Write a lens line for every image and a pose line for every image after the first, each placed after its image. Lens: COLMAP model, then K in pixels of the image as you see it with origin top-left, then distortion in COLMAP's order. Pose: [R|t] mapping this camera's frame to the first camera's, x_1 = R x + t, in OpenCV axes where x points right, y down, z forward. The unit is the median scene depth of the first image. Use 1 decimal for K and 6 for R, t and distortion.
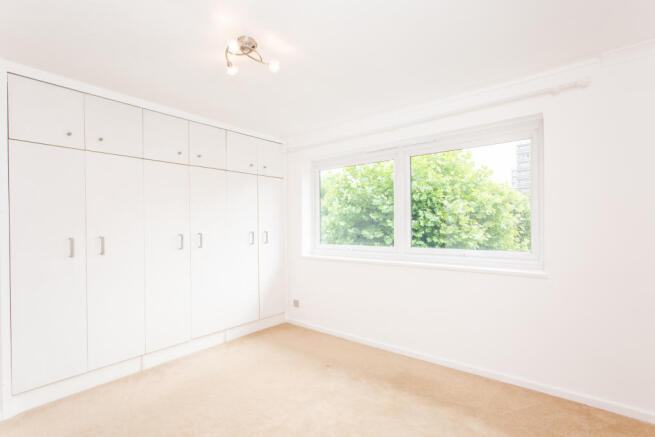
lens RADIAL K [[324.8, 0, 323.9], [0, 324.8, 217.7], [0, 0, 1]] dist [0.001344, -0.000826]
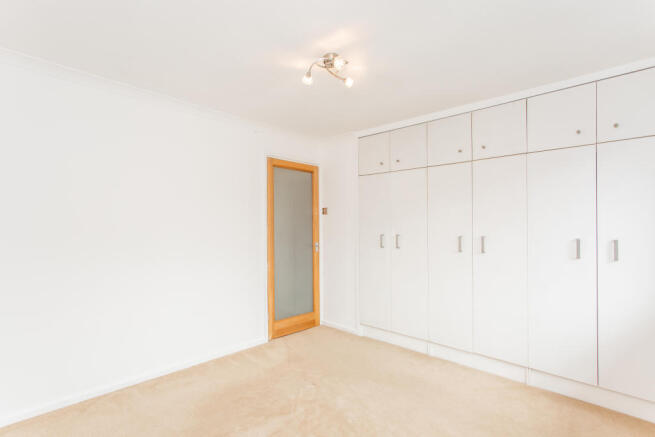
lens RADIAL K [[324.8, 0, 321.9], [0, 324.8, 223.4], [0, 0, 1]] dist [0.001344, -0.000826]
pose [[-0.119469, 0.002881, -0.992834, 0.497796], [0.016872, 0.999857, 0.000871, 0.005062], [0.992695, -0.016647, -0.119500, 0.637024]]
